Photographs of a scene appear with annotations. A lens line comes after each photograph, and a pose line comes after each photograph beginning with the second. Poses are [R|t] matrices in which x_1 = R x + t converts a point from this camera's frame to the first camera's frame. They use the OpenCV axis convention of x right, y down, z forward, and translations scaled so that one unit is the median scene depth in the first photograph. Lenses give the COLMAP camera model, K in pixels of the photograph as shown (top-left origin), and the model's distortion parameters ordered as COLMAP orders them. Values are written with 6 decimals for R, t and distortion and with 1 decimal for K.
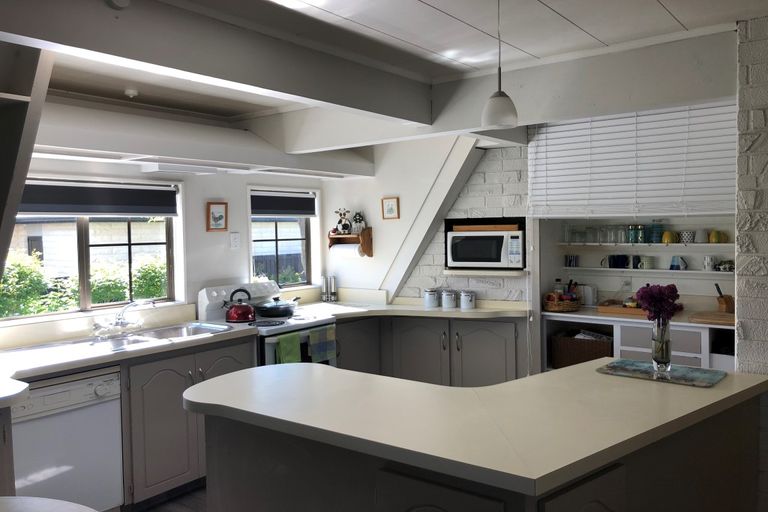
lens RADIAL K [[638.3, 0, 379.7], [0, 638.3, 262.4], [0, 0, 1]] dist [0.099379, -0.114145]
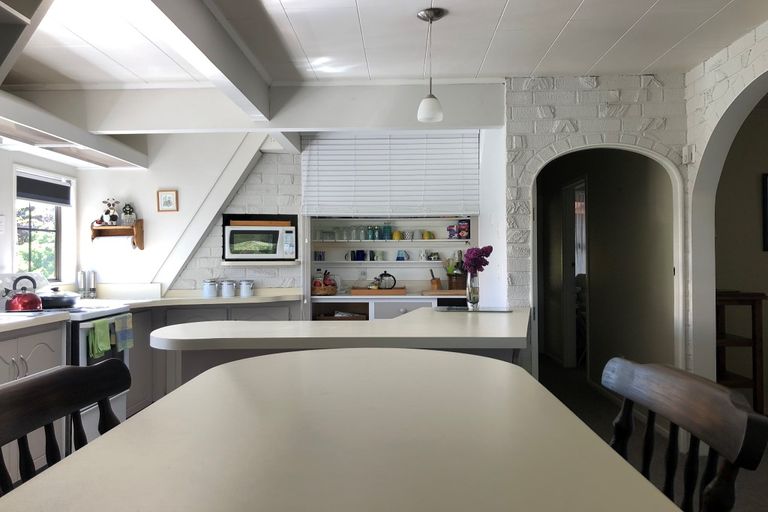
lens RADIAL K [[638.3, 0, 381.8], [0, 638.3, 257.7], [0, 0, 1]] dist [0.099379, -0.114145]
pose [[0.813367, 0.011244, 0.581642, -0.319180], [0.024650, 0.998249, -0.053767, 0.072564], [-0.581229, 0.058070, 0.811666, -0.023187]]
